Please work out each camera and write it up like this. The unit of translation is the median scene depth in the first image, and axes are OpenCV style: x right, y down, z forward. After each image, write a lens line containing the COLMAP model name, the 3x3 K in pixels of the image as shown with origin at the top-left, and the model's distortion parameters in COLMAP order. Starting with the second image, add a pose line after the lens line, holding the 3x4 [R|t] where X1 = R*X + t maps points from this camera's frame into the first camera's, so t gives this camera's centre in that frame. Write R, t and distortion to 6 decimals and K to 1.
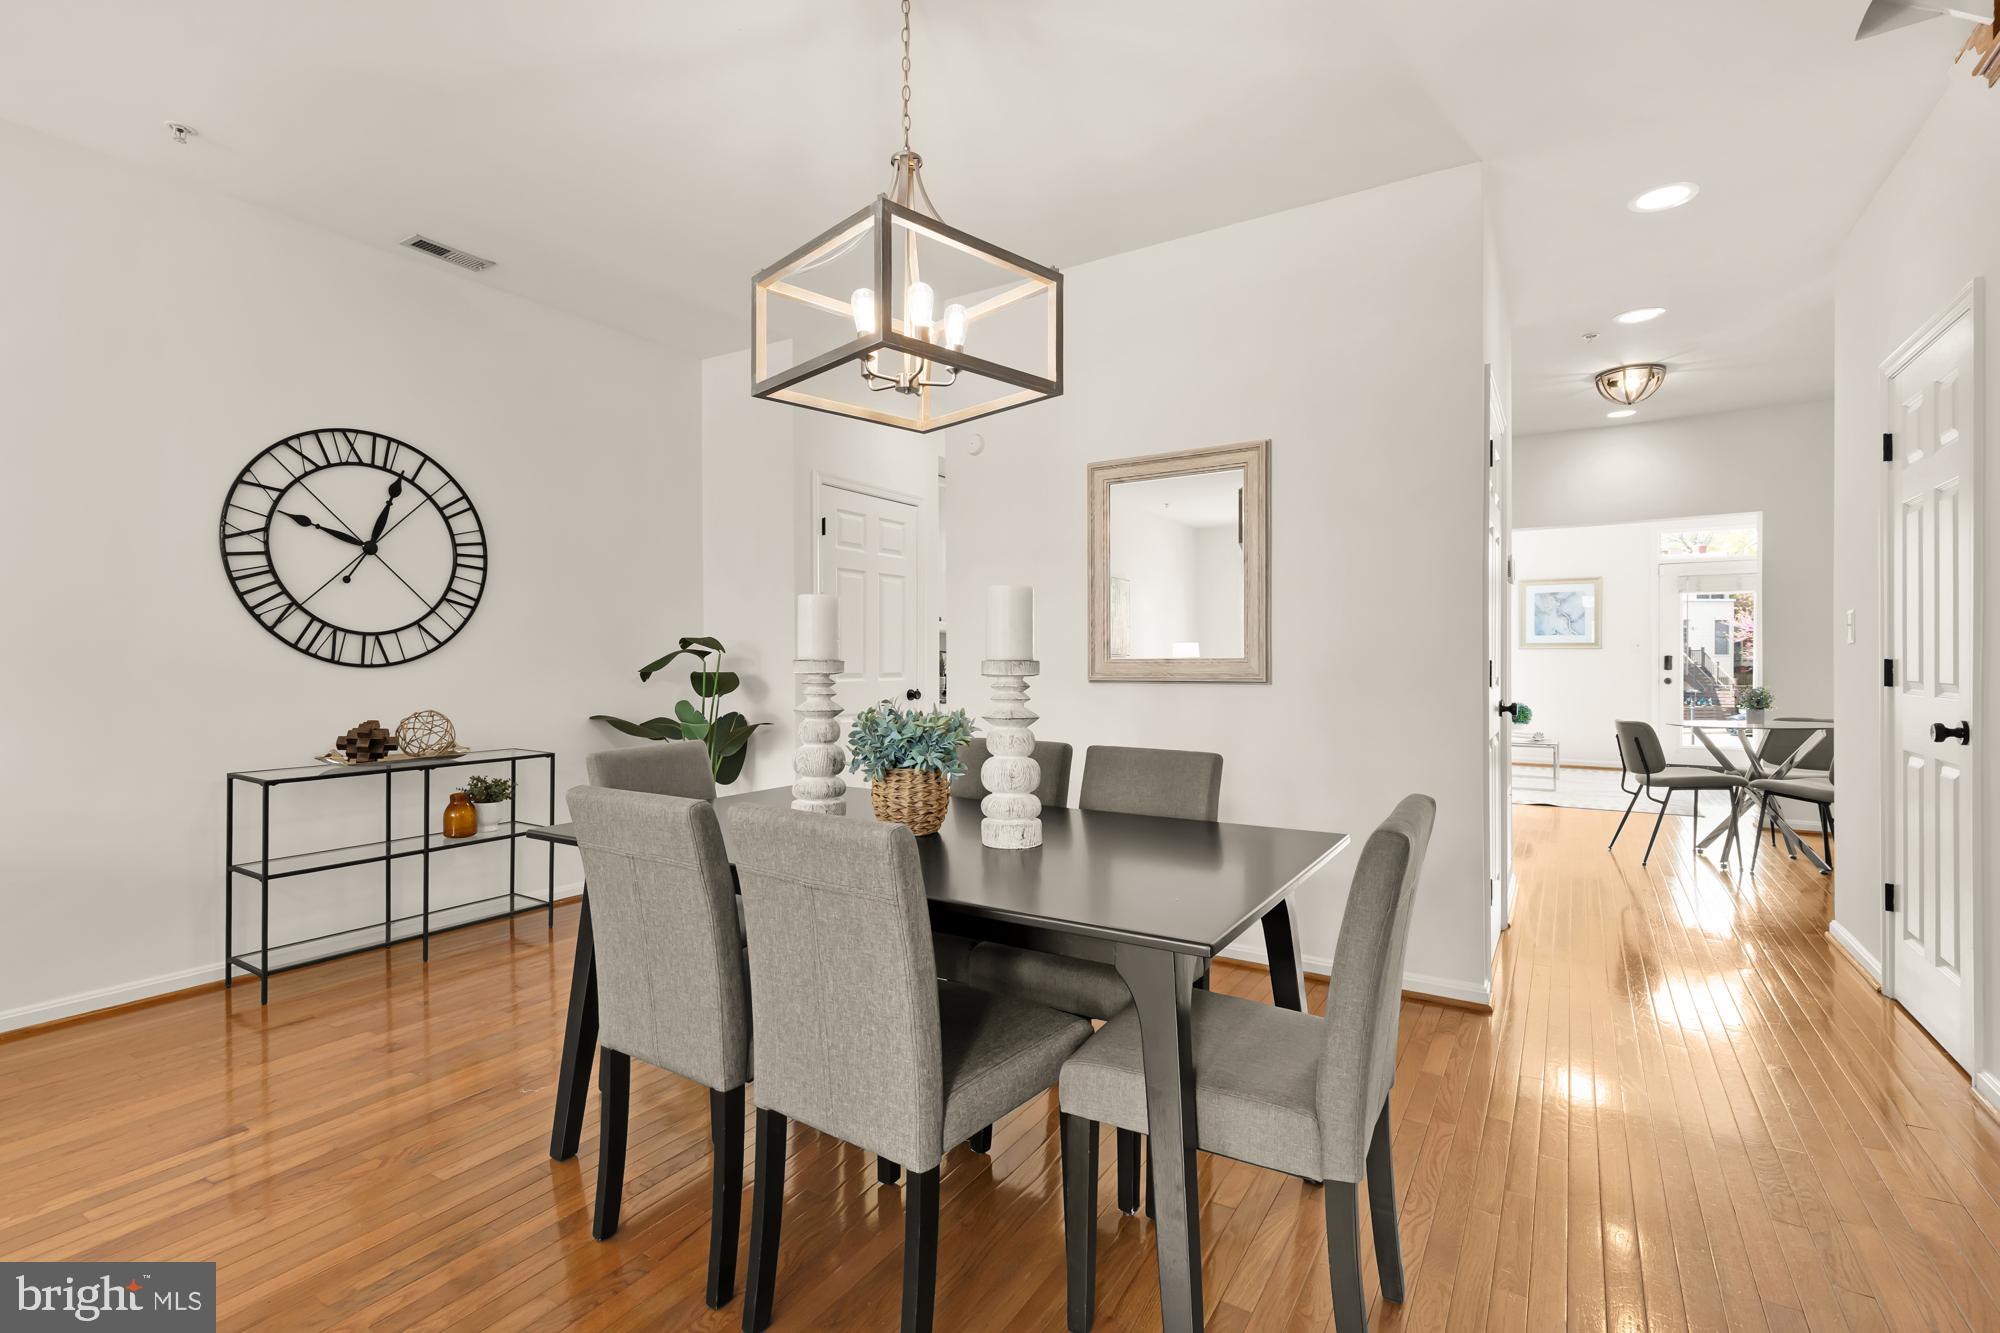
lens RADIAL K [[913.1, 0, 999.3], [0, 913.1, 659.7], [0, 0, 1]] dist [0.002505, 0.000015]
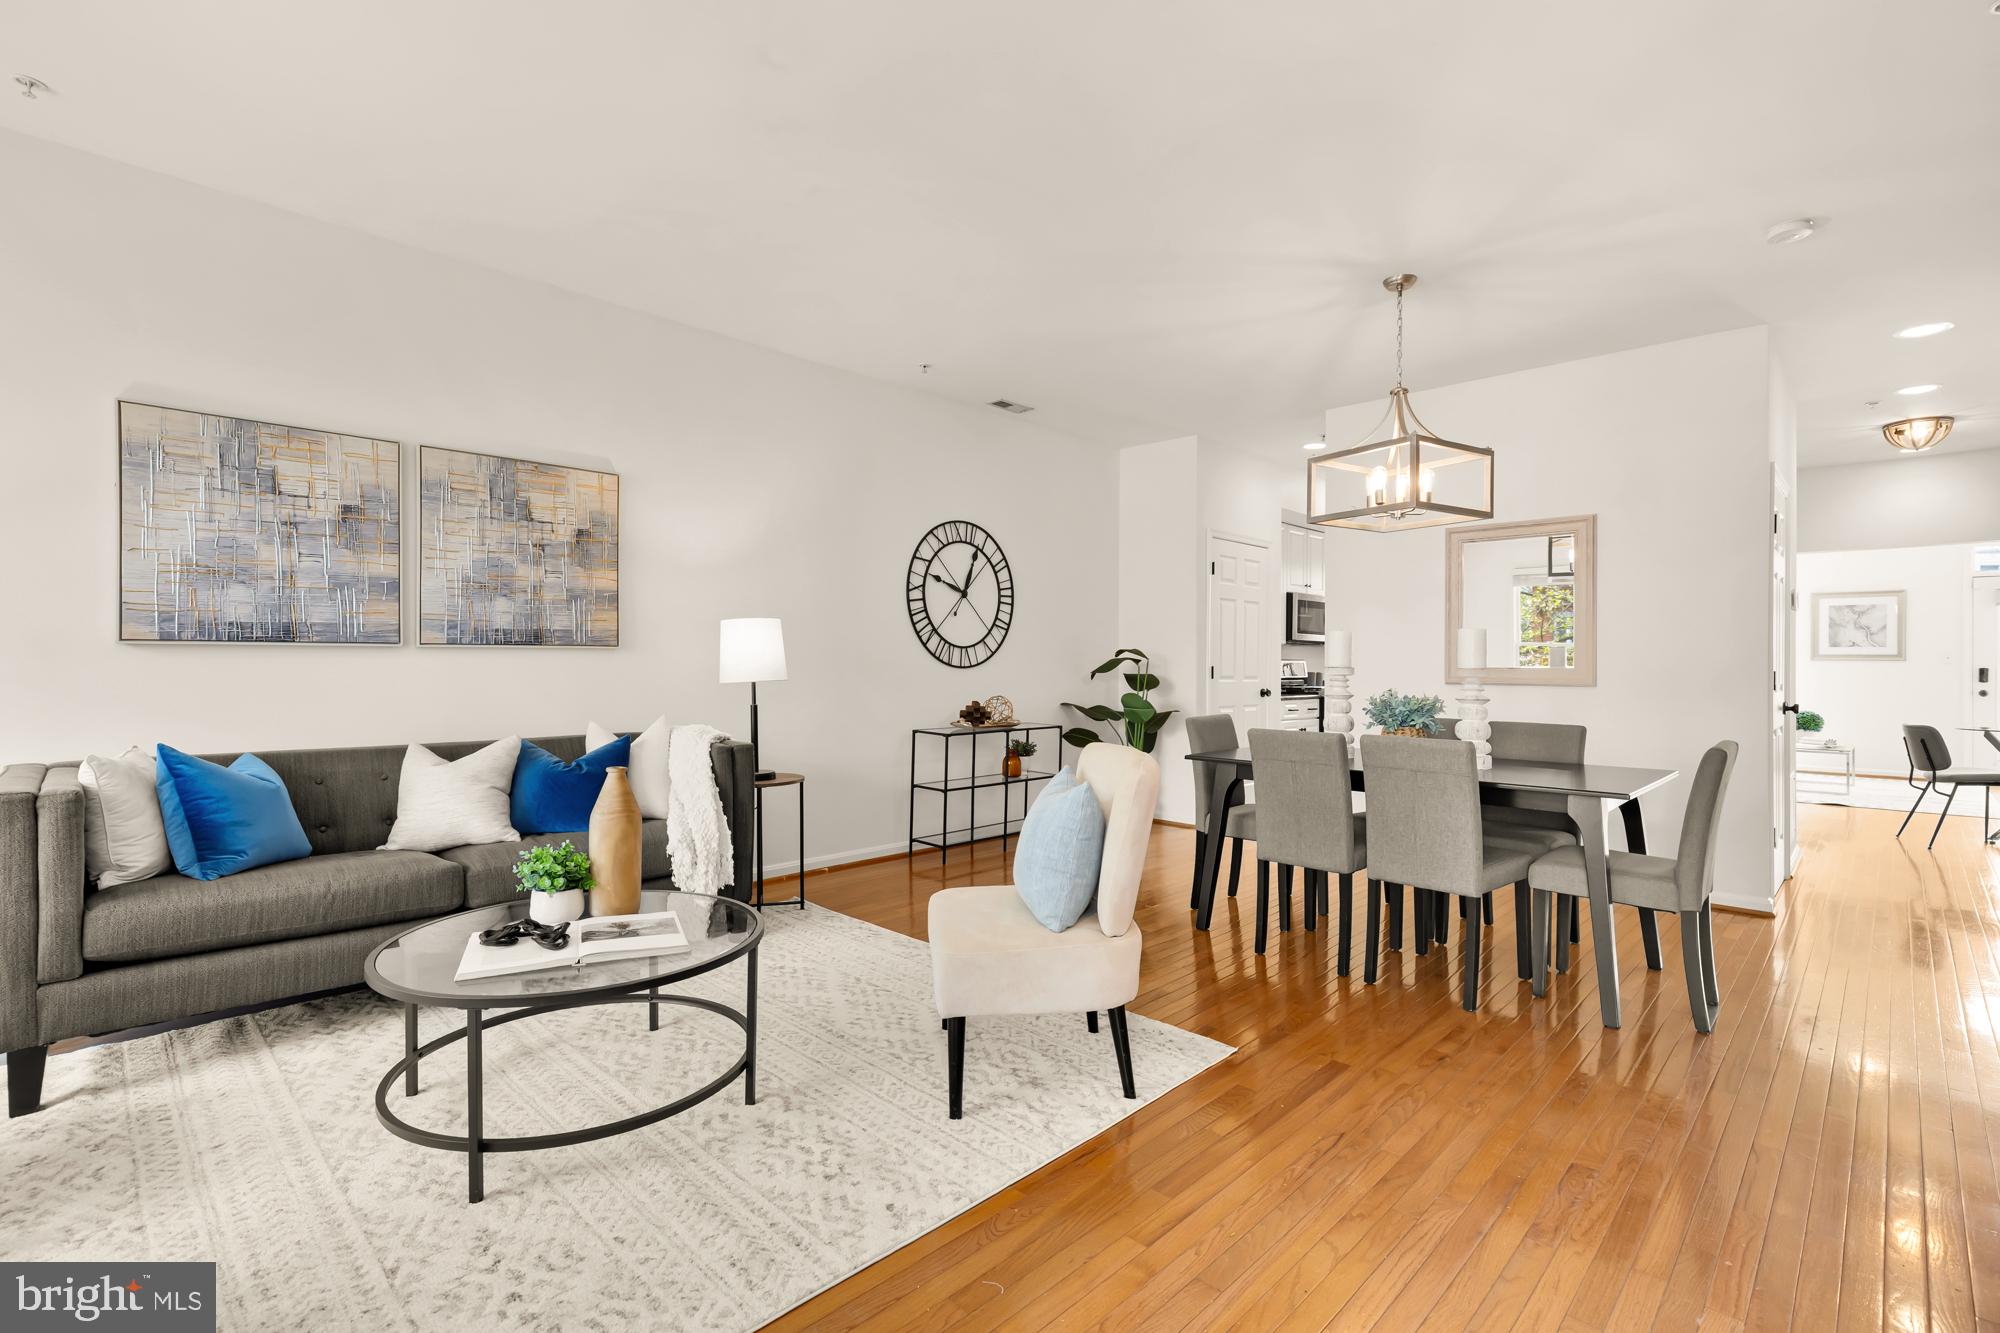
lens RADIAL K [[906.9, 0, 1003.9], [0, 906.9, 655.6], [0, 0, 1]] dist [0.002372, -0.000305]
pose [[0.977021, 0.007098, -0.213023, -0.280425], [-0.009067, 0.999925, -0.008268, -0.001248], [0.212949, 0.010010, 0.977012, -0.535874]]
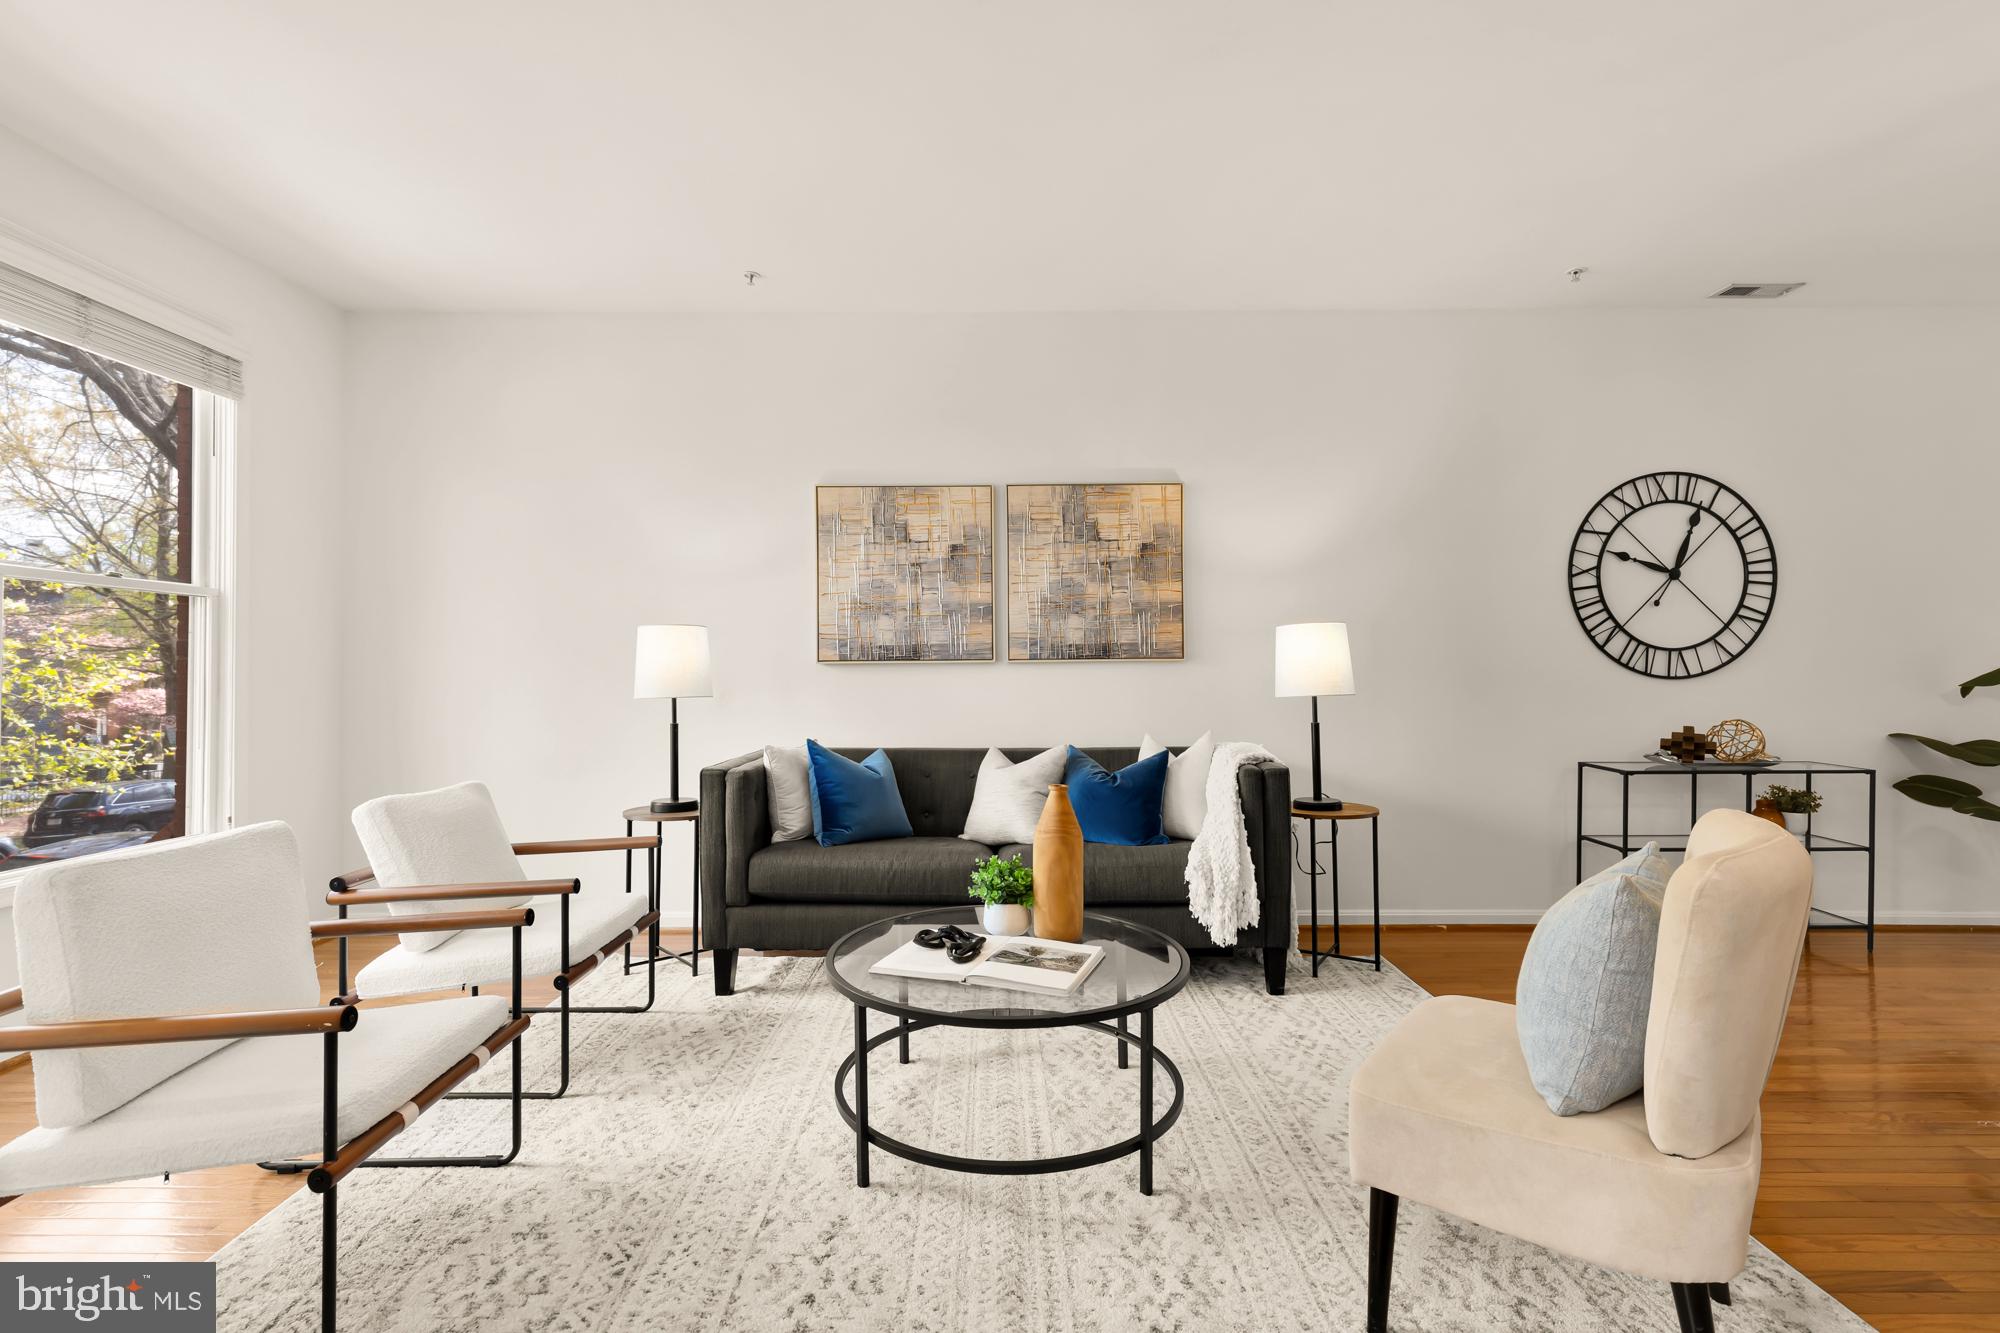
lens RADIAL K [[908.1, 0, 1000.0], [0, 908.1, 666.5], [0, 0, 1]] dist [0.017463, -0.010584]
pose [[0.527034, -0.002535, -0.849841, -0.165213], [0.000945, 0.999997, -0.002397, -0.005423], [0.849844, 0.000460, 0.527034, -0.308770]]
